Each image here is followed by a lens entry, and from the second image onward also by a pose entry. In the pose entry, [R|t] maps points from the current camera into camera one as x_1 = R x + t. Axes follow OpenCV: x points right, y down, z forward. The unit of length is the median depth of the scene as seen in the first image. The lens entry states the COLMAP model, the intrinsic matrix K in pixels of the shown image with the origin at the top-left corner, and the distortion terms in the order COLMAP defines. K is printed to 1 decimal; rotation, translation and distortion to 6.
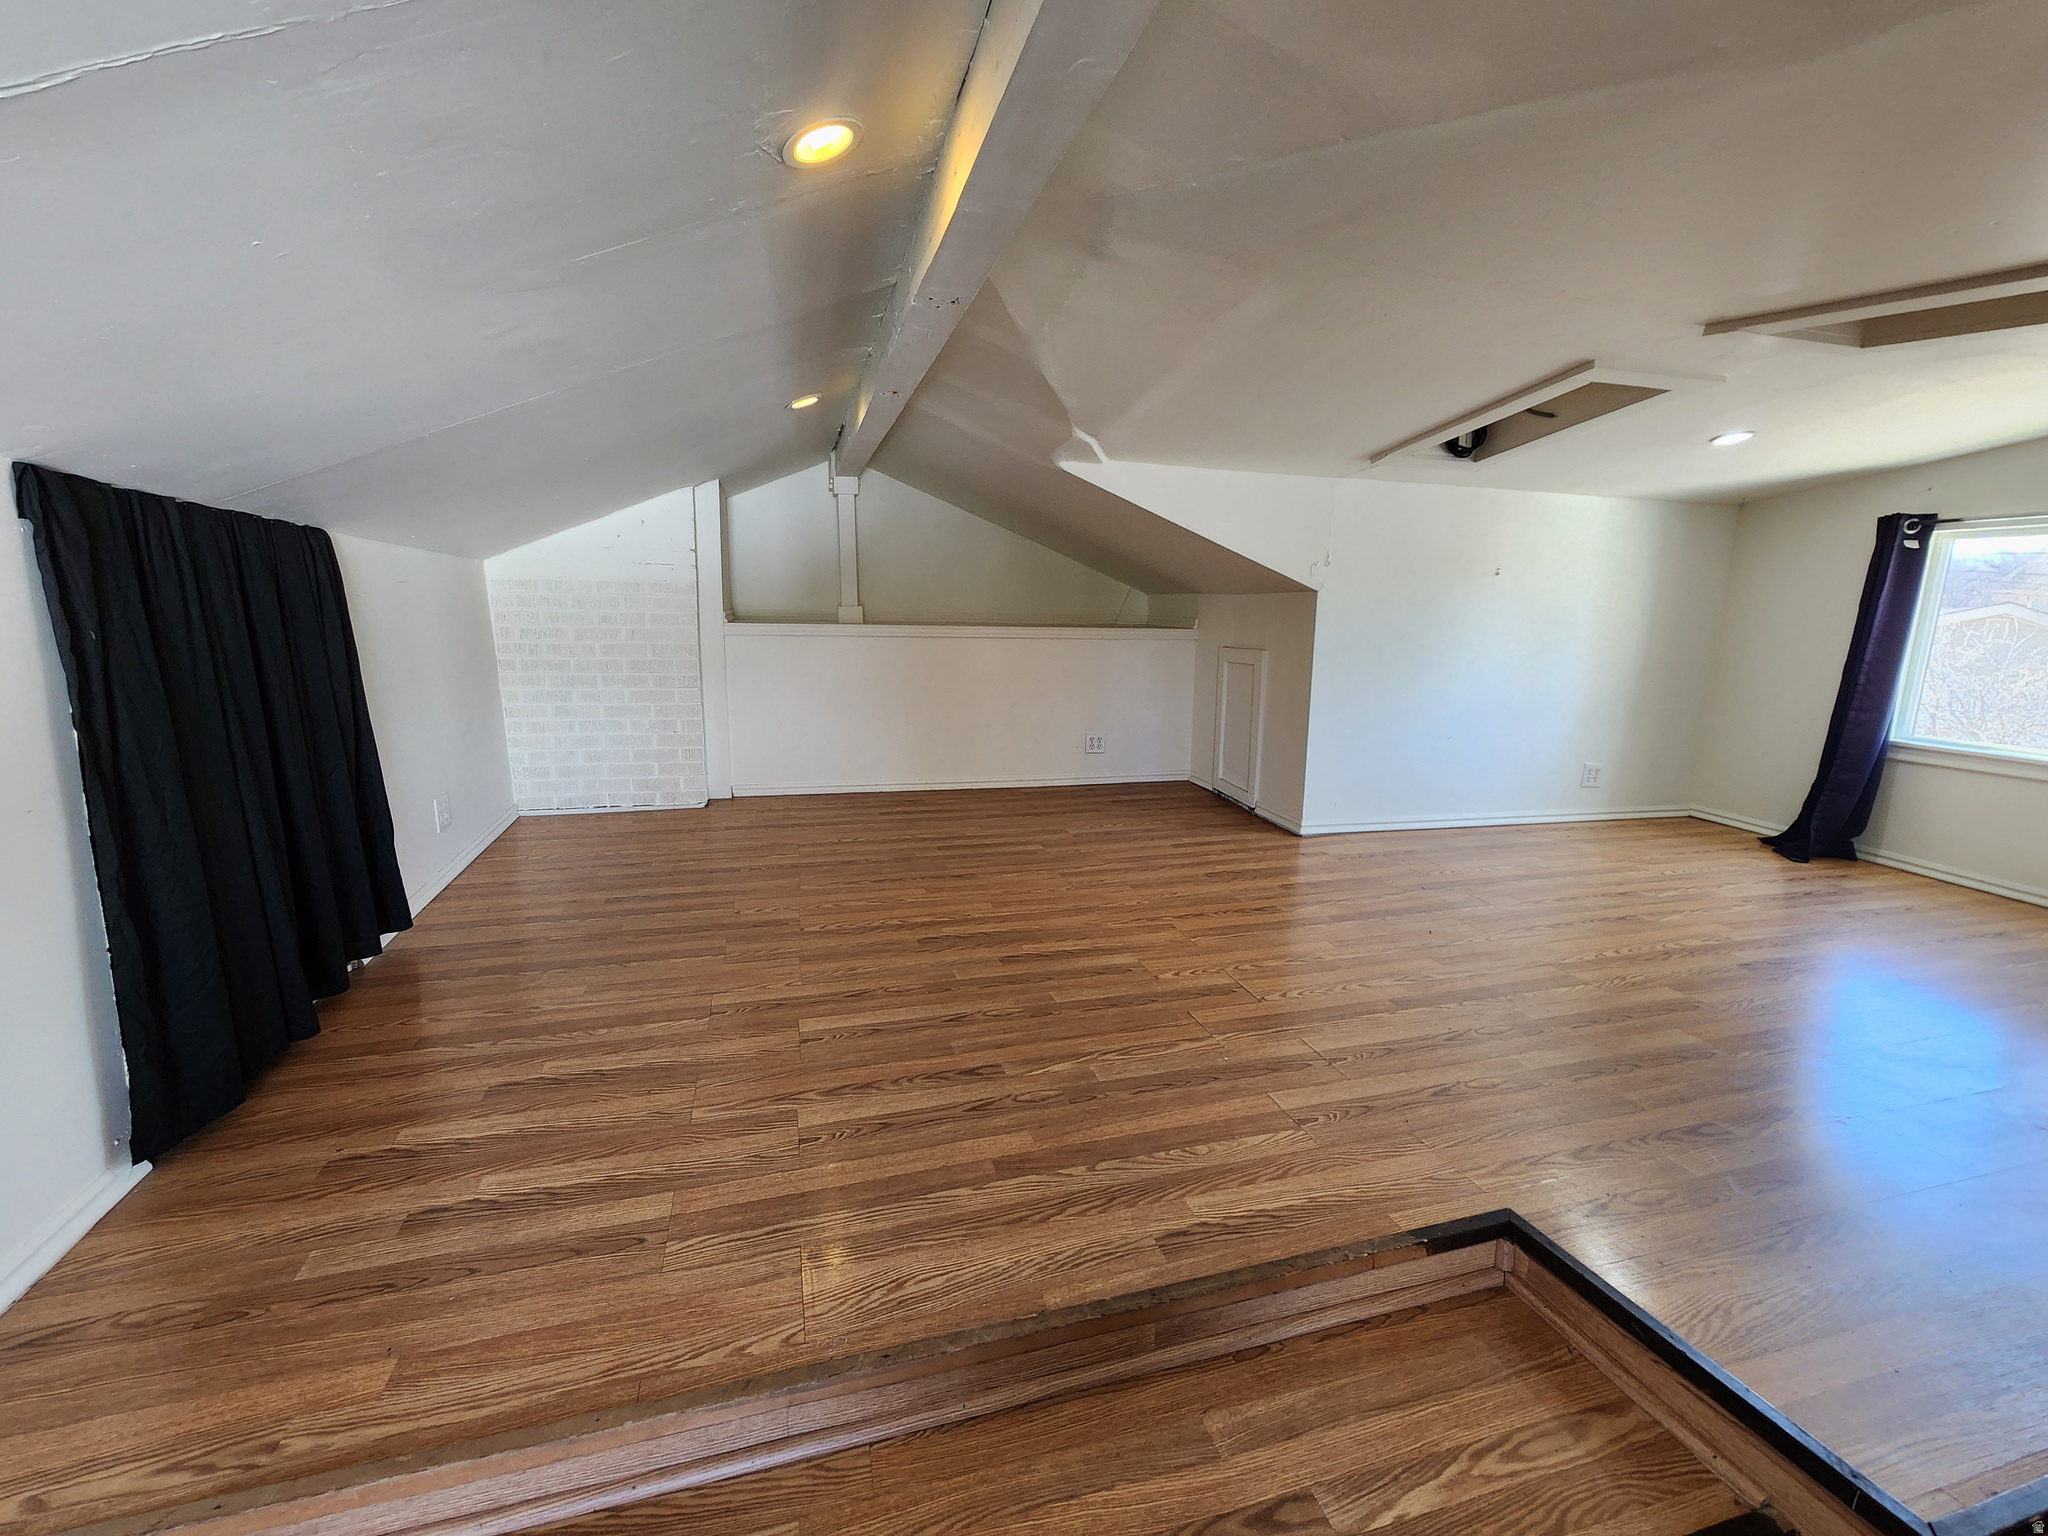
lens RADIAL K [[844.8, 0, 1016.7], [0, 844.8, 767.3], [0, 0, 1]] dist [0.003669, 0.000538]
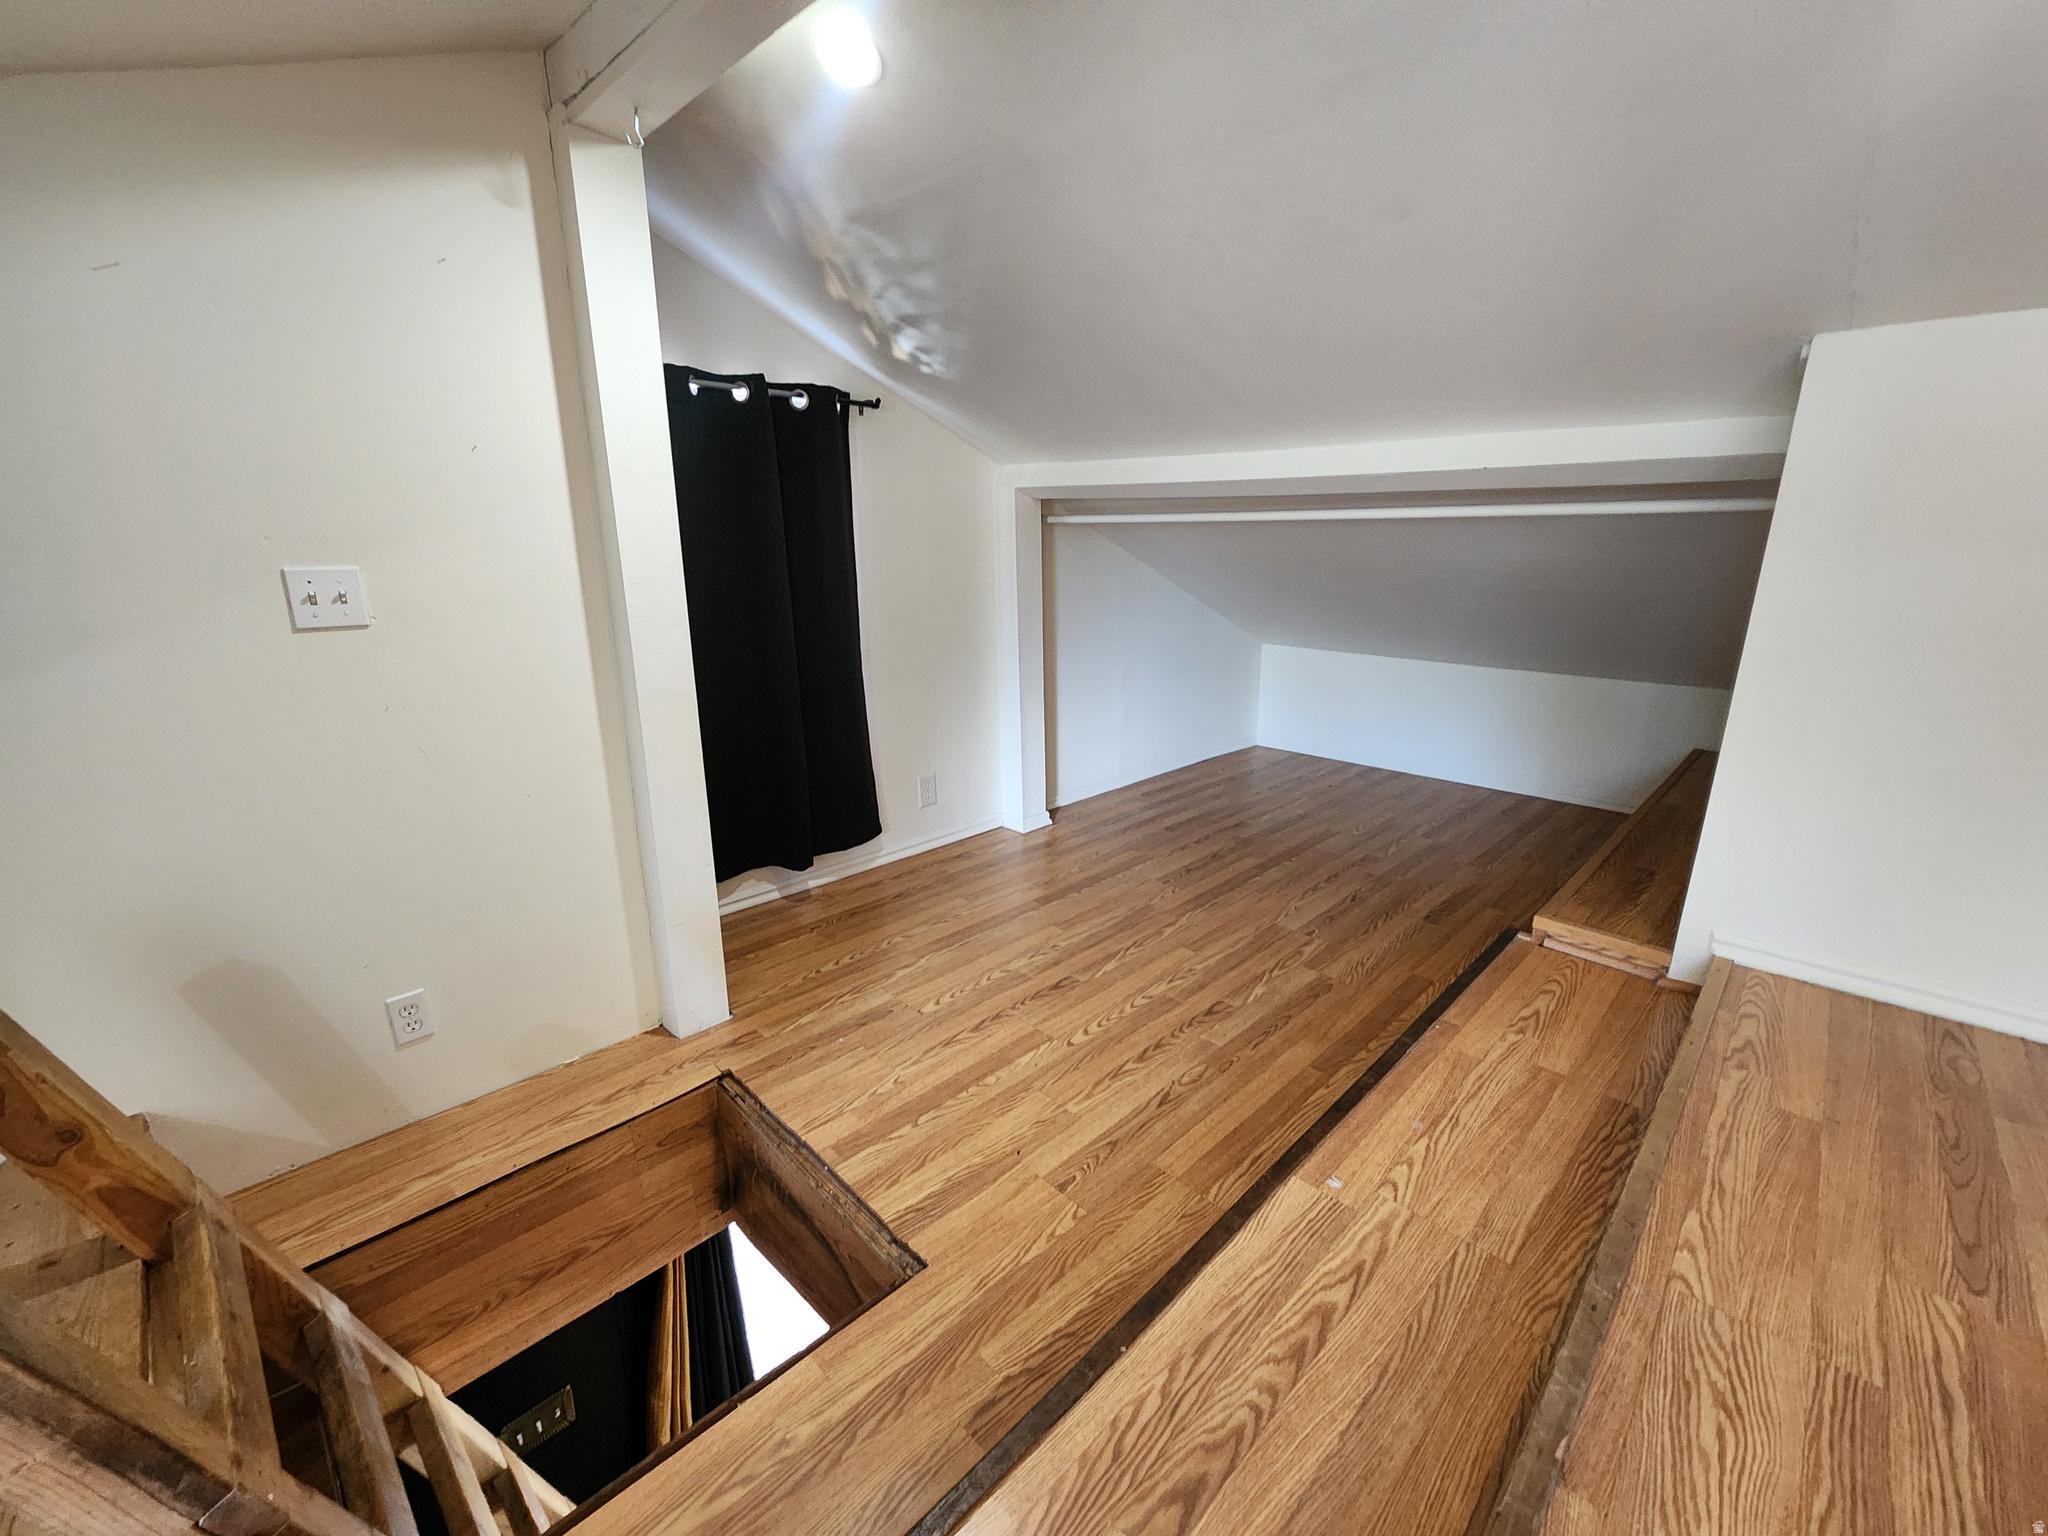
lens RADIAL K [[844.8, 0, 1018.1], [0, 844.8, 769.4], [0, 0, 1]] dist [0.003669, 0.000538]
pose [[-0.866623, 0.113509, -0.485880, 0.241581], [-0.115531, 0.901670, 0.416706, -0.026655], [0.485404, 0.417261, -0.768295, 0.399553]]
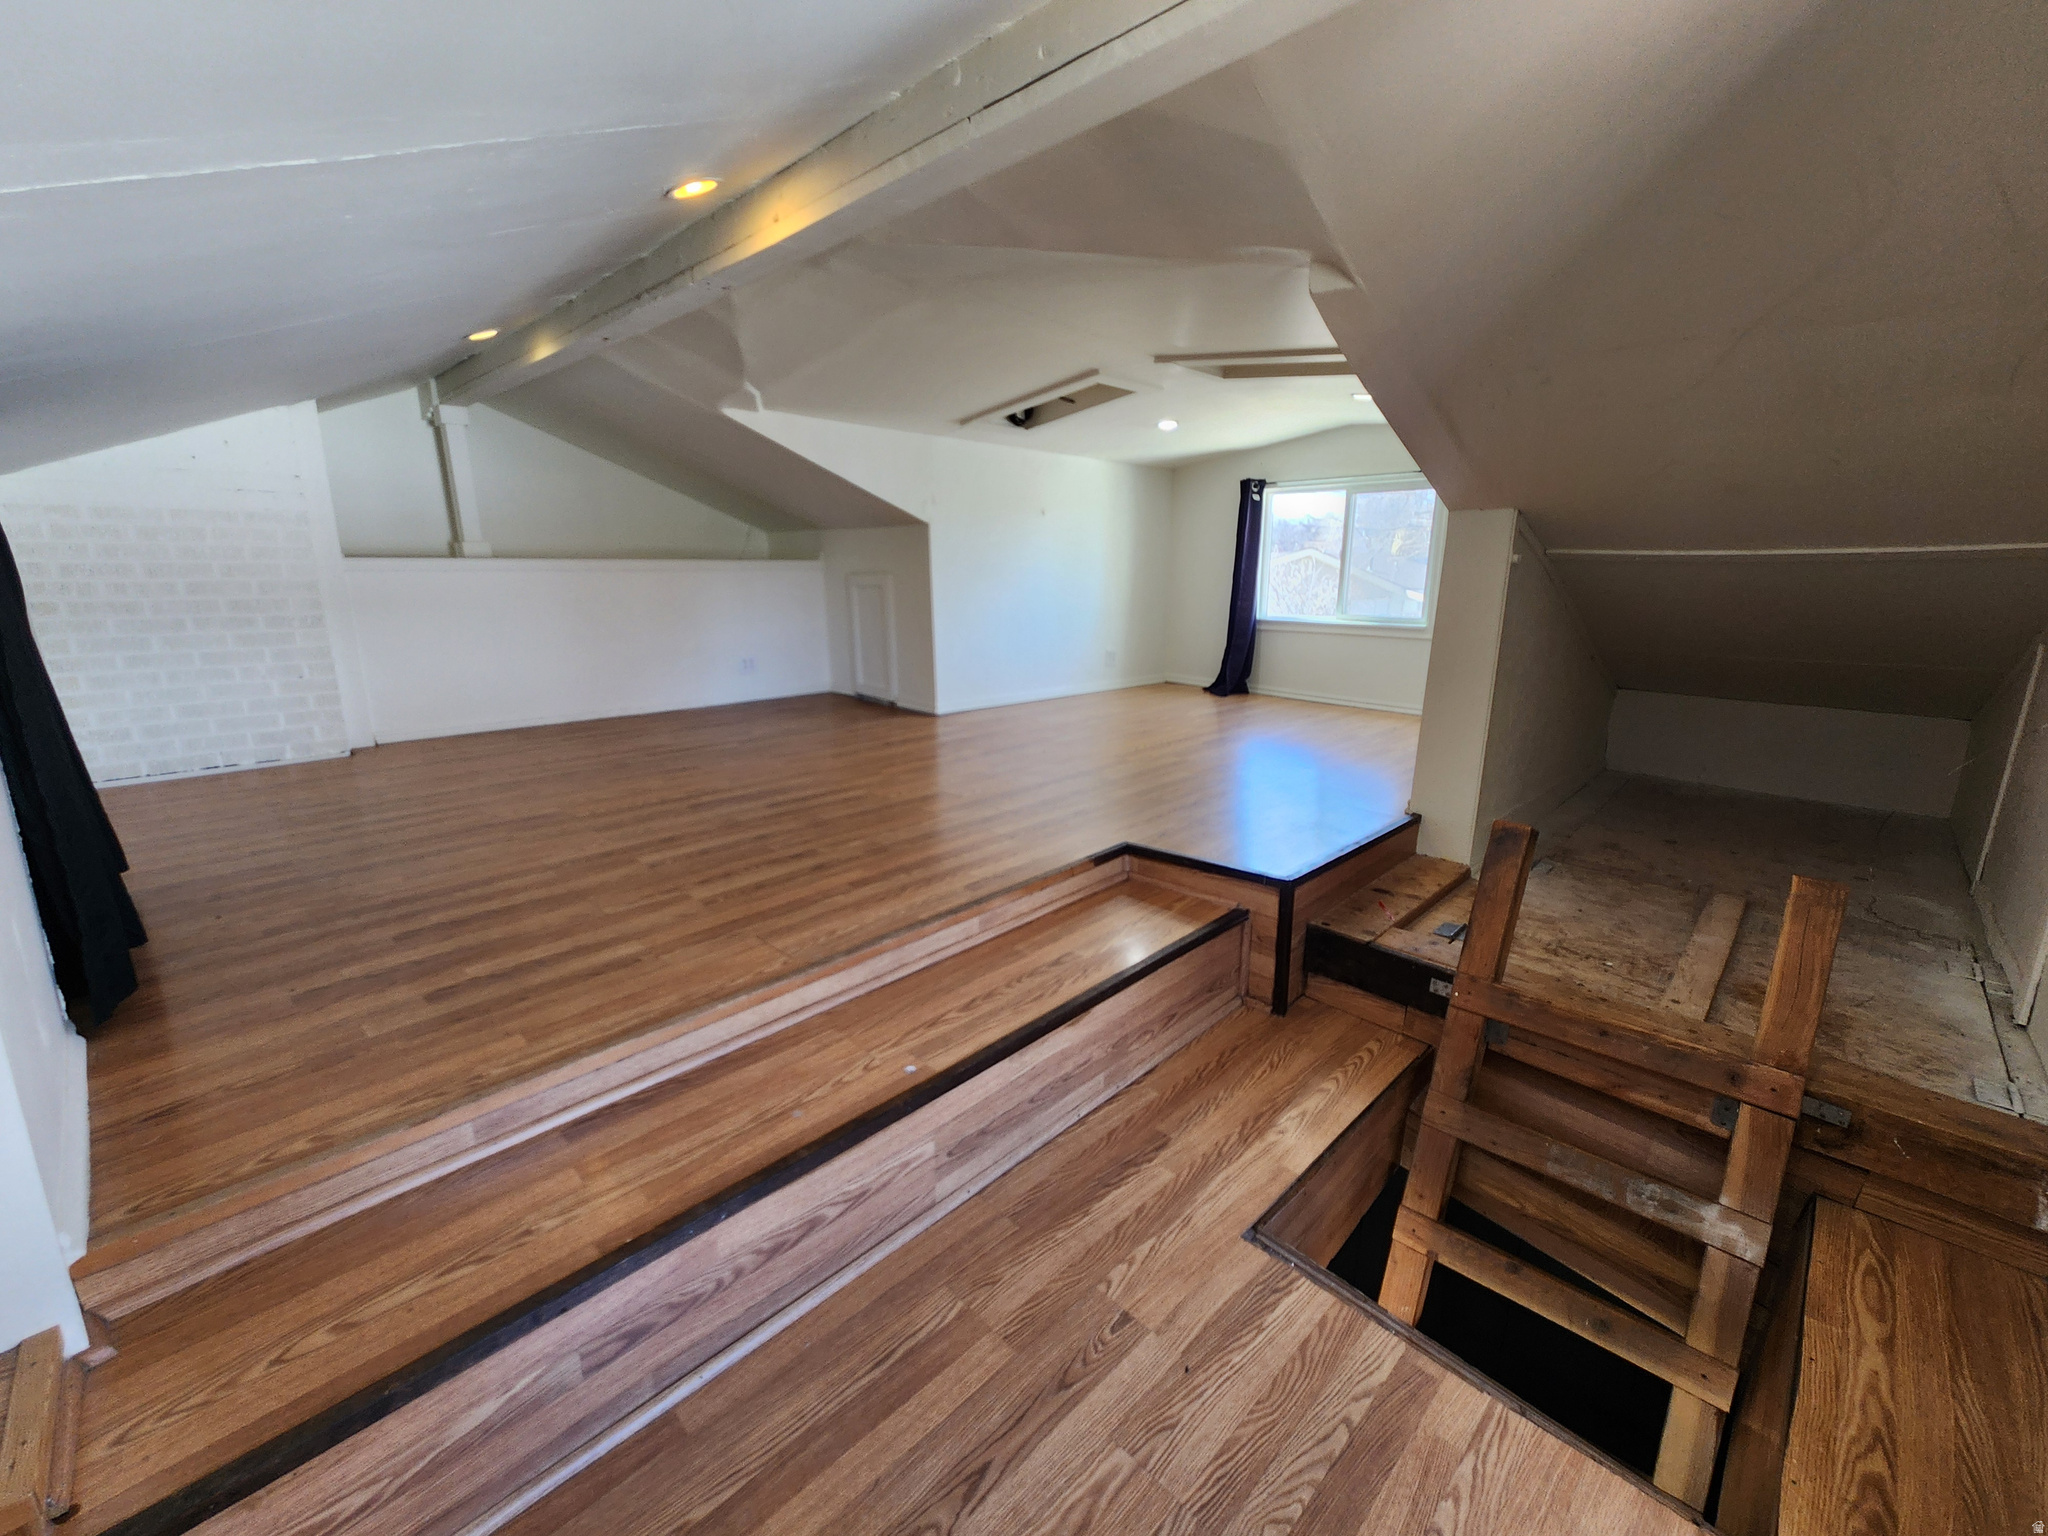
lens RADIAL K [[844.8, 0, 1015.0], [0, 844.8, 769.5], [0, 0, 1]] dist [0.003669, 0.000538]
pose [[0.866008, -0.134598, 0.481574, -0.219495], [0.109543, 0.990764, 0.079923, 0.081360], [-0.487884, -0.016461, 0.872753, -0.220109]]
